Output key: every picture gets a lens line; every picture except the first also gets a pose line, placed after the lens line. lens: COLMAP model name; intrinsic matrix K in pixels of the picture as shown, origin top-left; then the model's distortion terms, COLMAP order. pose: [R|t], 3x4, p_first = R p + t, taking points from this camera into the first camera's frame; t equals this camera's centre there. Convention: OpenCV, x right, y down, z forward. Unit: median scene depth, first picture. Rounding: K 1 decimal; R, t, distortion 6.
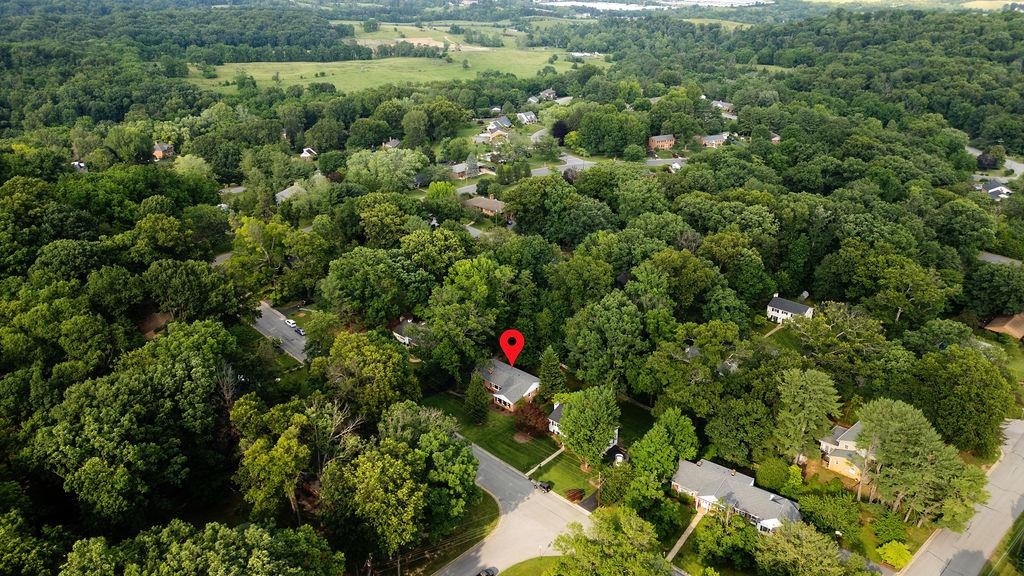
lens RADIAL K [[712.1, 0, 509.7], [0, 712.1, 290.8], [0, 0, 1]] dist [0.068255, -0.064354]
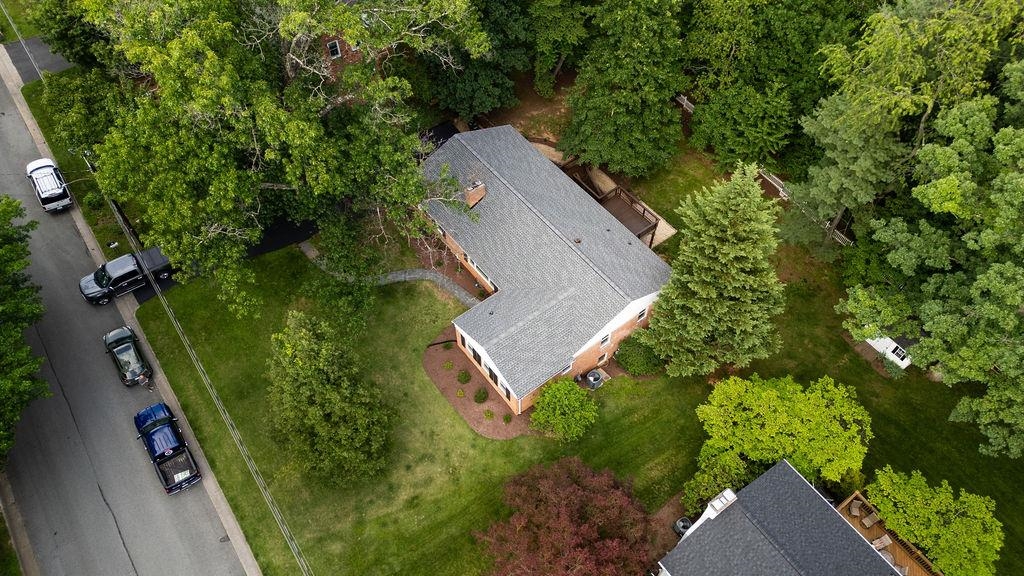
lens RADIAL K [[712.1, 0, 510.6], [0, 712.1, 298.2], [0, 0, 1]] dist [0.068255, -0.064354]
pose [[0.979616, 0.169524, -0.107765, 0.018427], [-0.091389, 0.853850, 0.512434, 0.014176], [0.178885, -0.492141, 0.851938, 0.737198]]
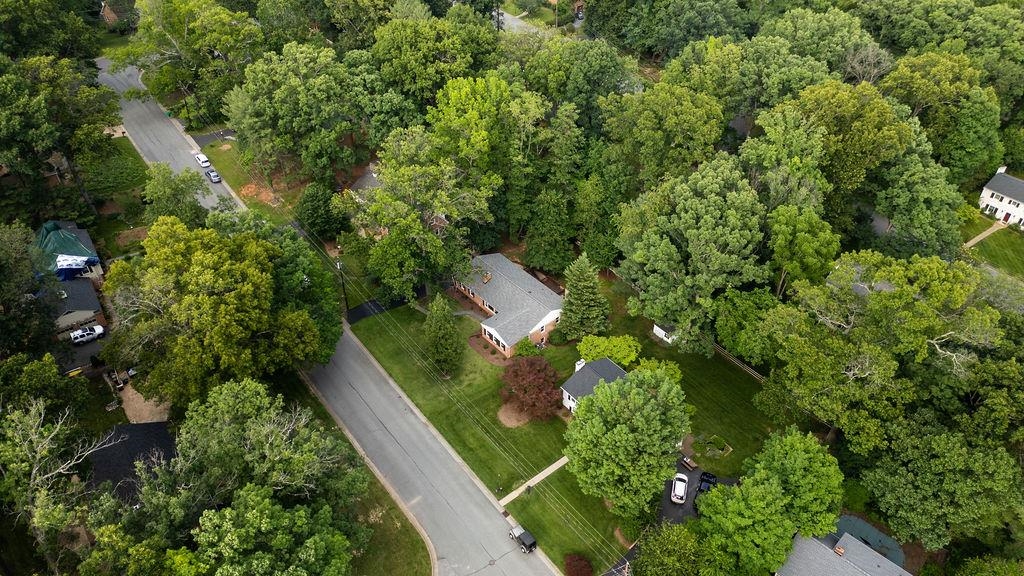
lens RADIAL K [[712.1, 0, 505.4], [0, 712.1, 292.5], [0, 0, 1]] dist [0.068255, -0.064354]
pose [[0.987179, 0.102477, -0.122378, 0.060999], [-0.066120, 0.960357, 0.270819, -0.036677], [0.145280, -0.259255, 0.954820, 0.409049]]
